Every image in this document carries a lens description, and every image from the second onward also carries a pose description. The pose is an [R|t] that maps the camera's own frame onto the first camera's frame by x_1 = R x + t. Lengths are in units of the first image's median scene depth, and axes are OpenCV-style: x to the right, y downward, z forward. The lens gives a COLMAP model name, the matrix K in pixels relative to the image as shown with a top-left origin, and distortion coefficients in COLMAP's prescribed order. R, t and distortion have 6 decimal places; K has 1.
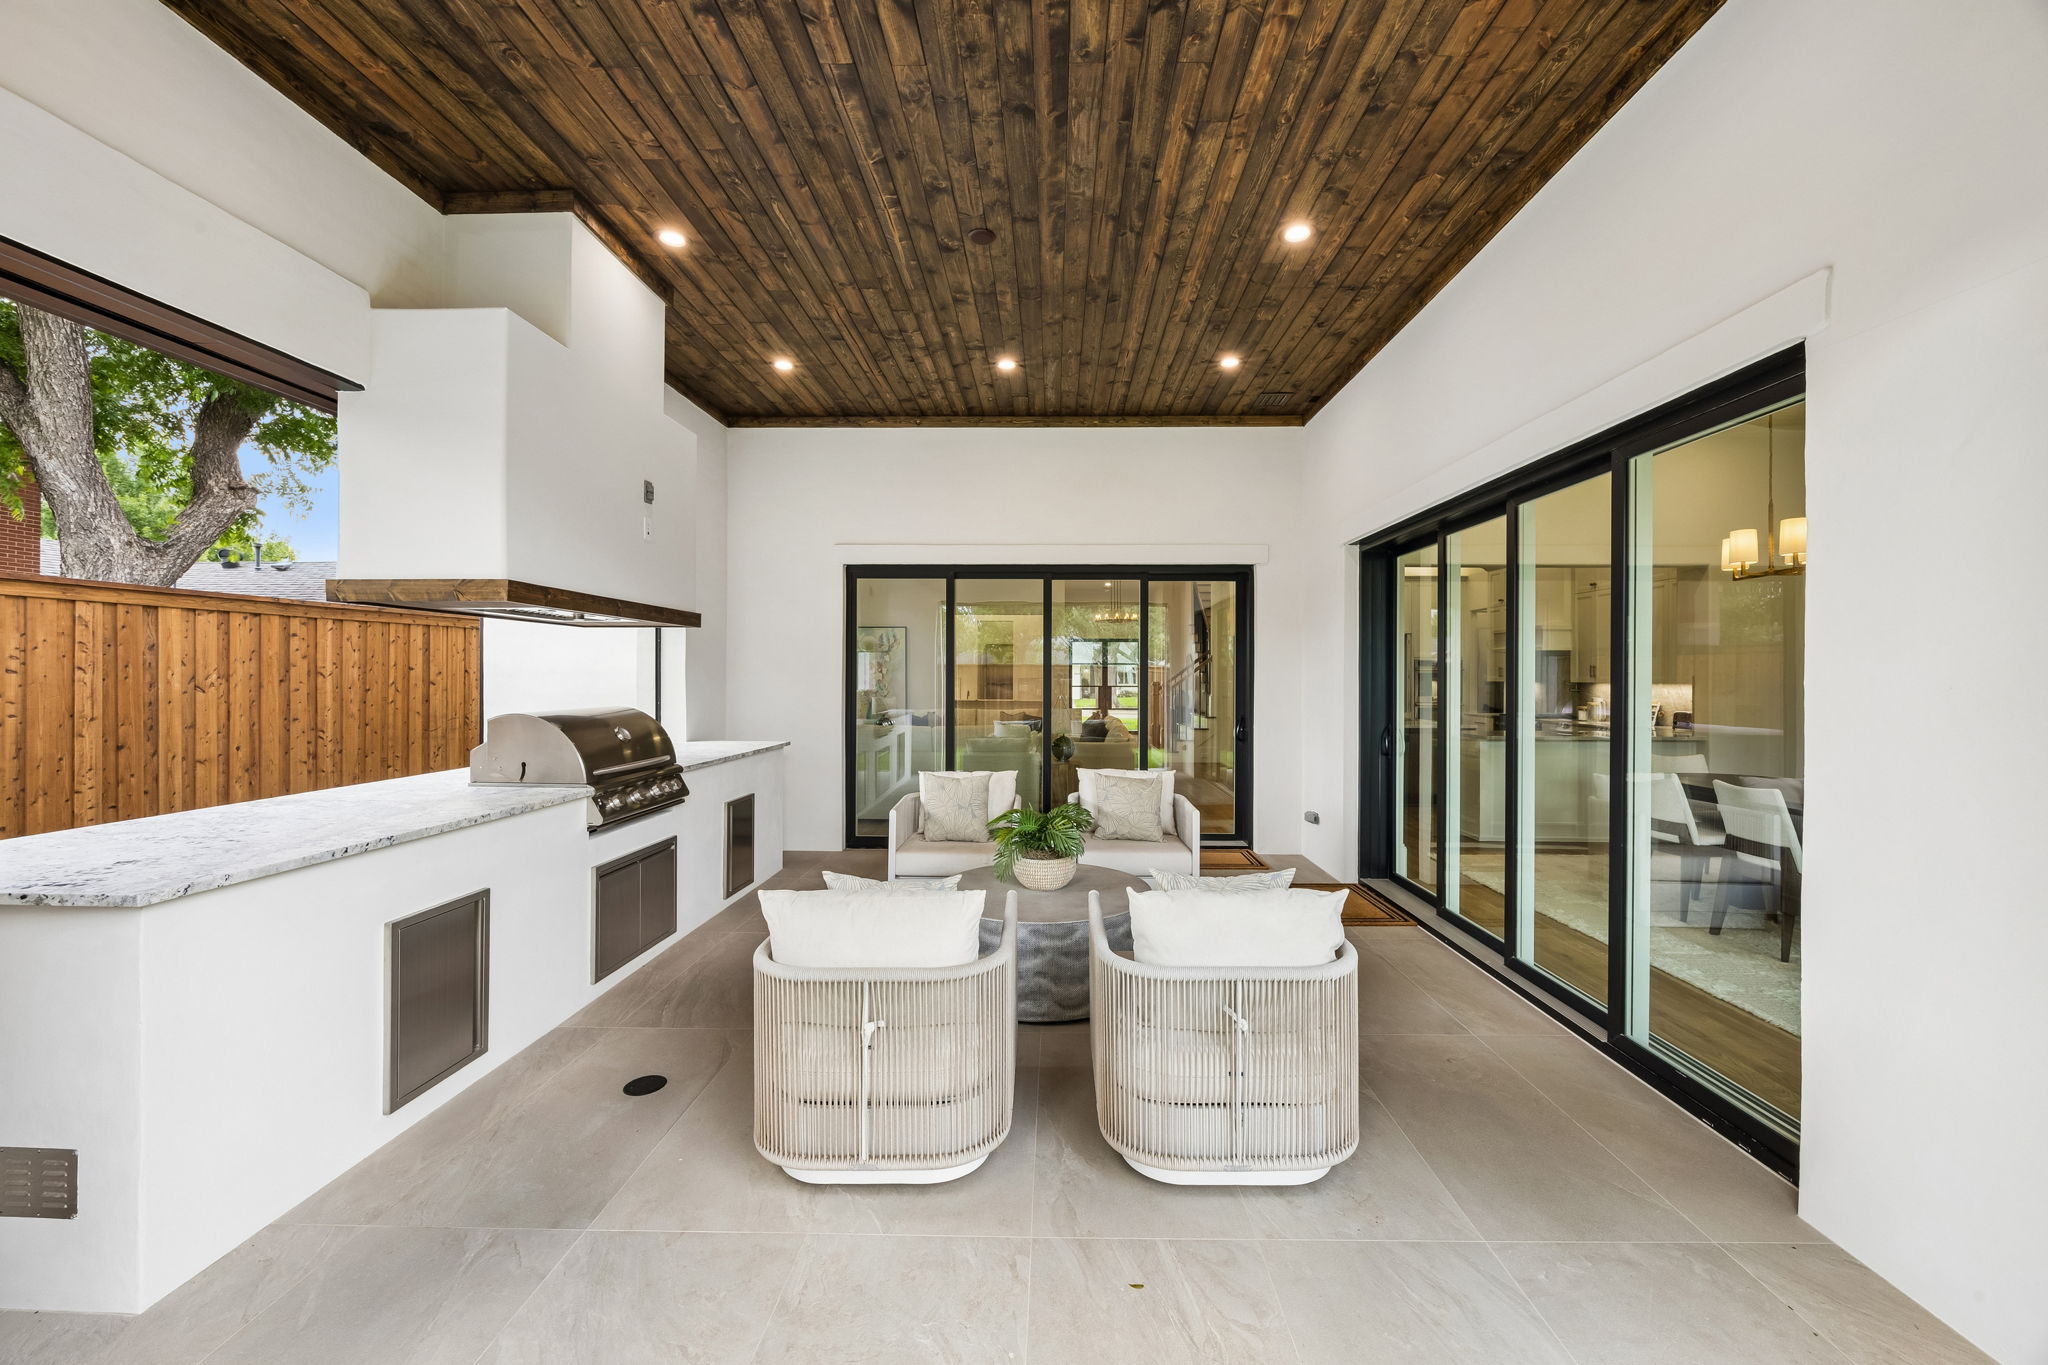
lens RADIAL K [[809.6, 0, 1032.6], [0, 809.6, 686.7], [0, 0, 1]] dist [-0.004103, -0.000120]
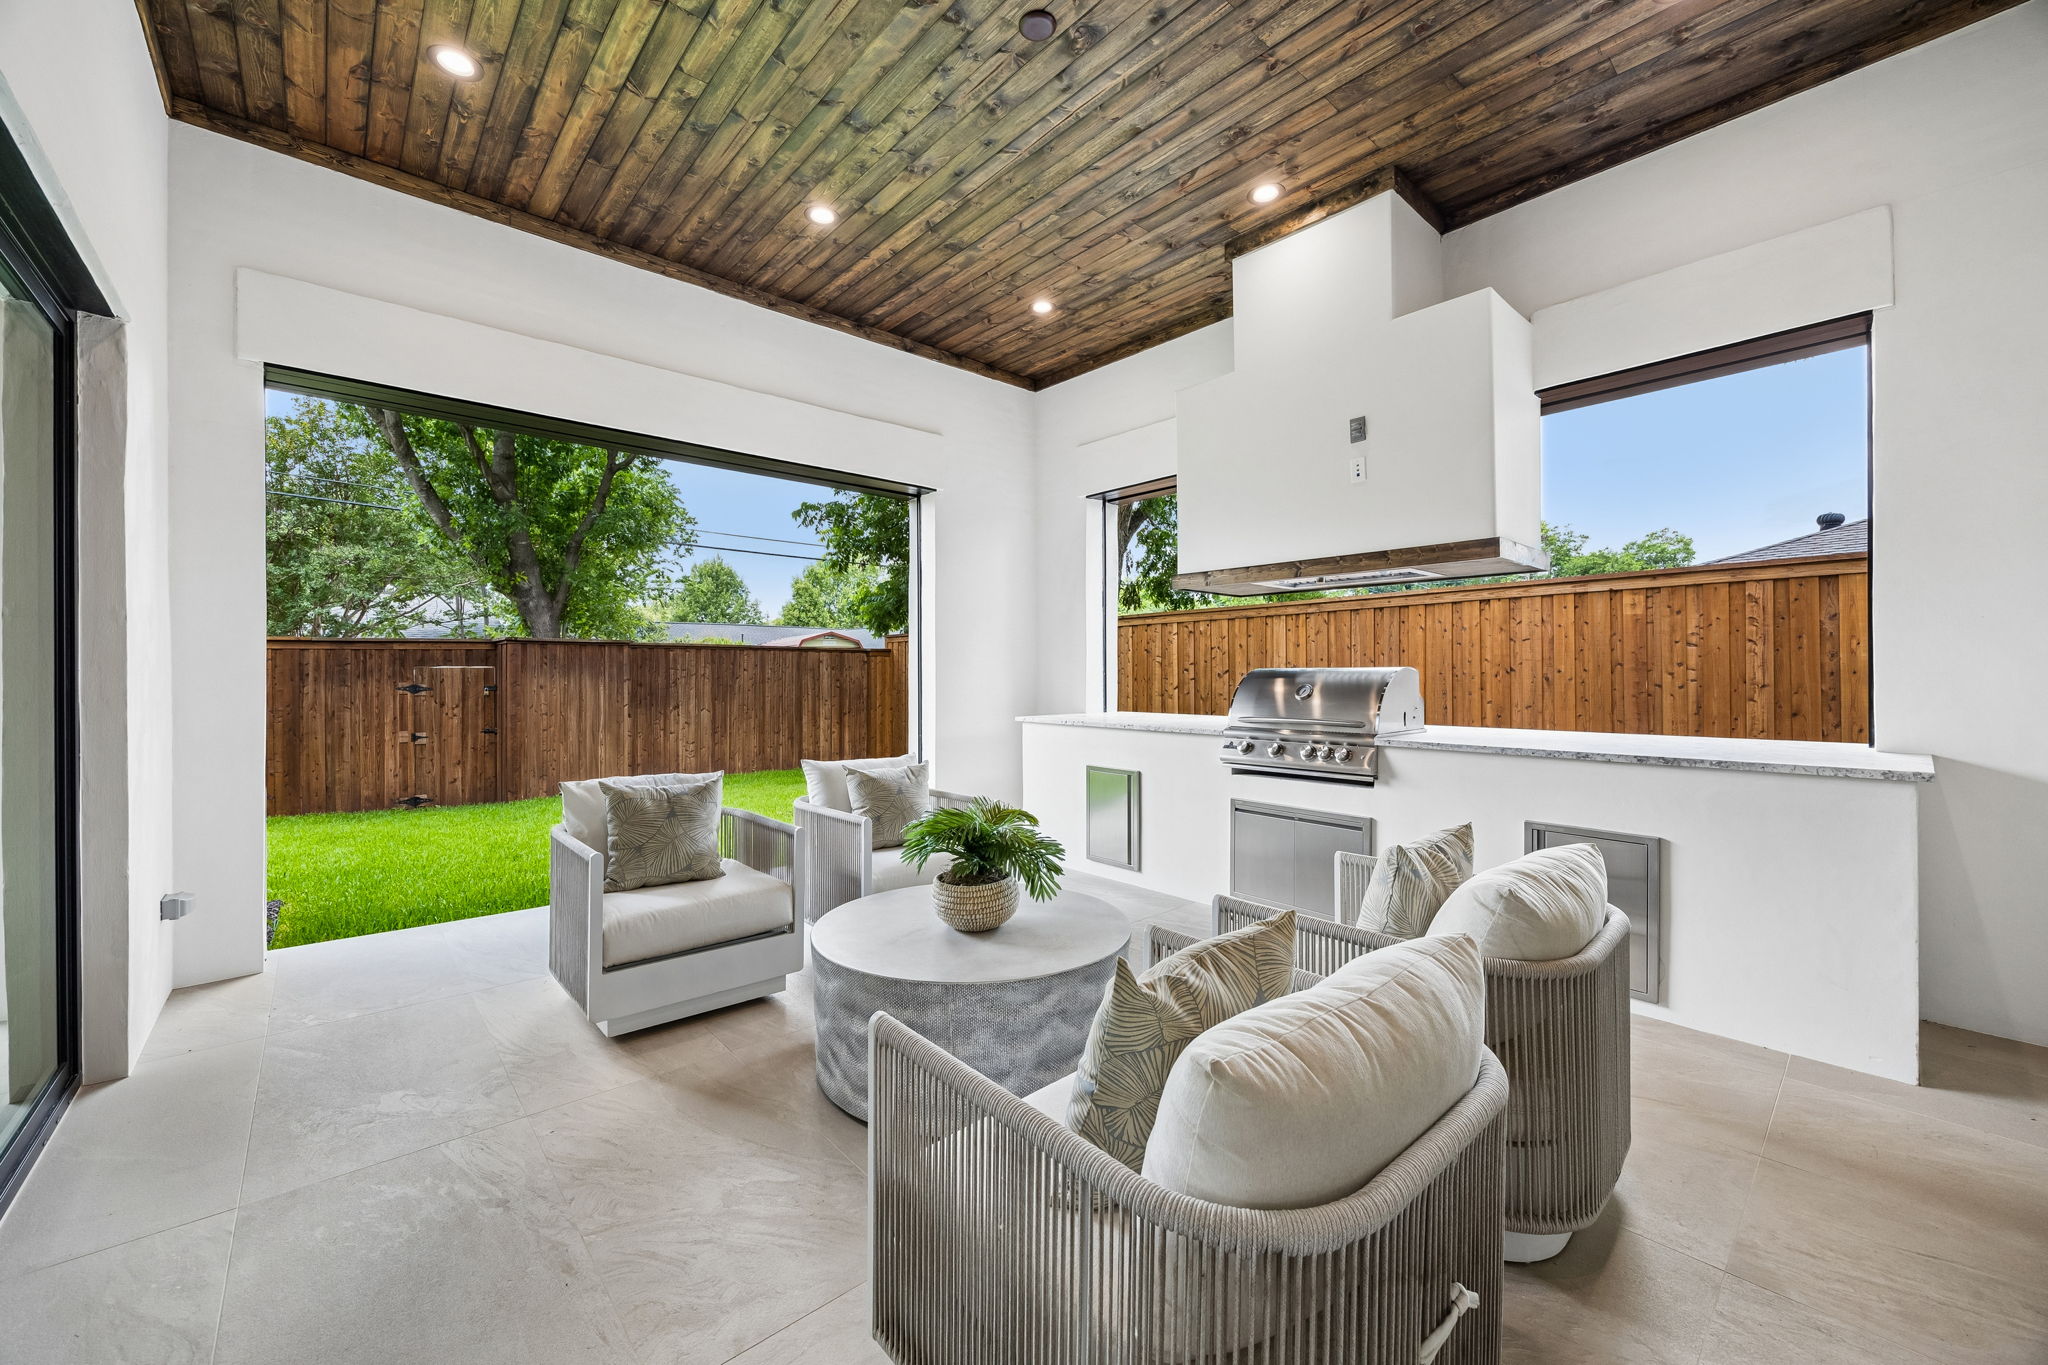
lens RADIAL K [[786.5, 0, 1026.6], [0, 786.5, 667.5], [0, 0, 1]] dist [-0.001792, -0.000061]
pose [[-0.724088, -0.007440, -0.689668, 0.321883], [-0.009106, 0.999958, -0.001227, 0.026033], [0.689648, 0.005392, -0.724125, 1.115141]]
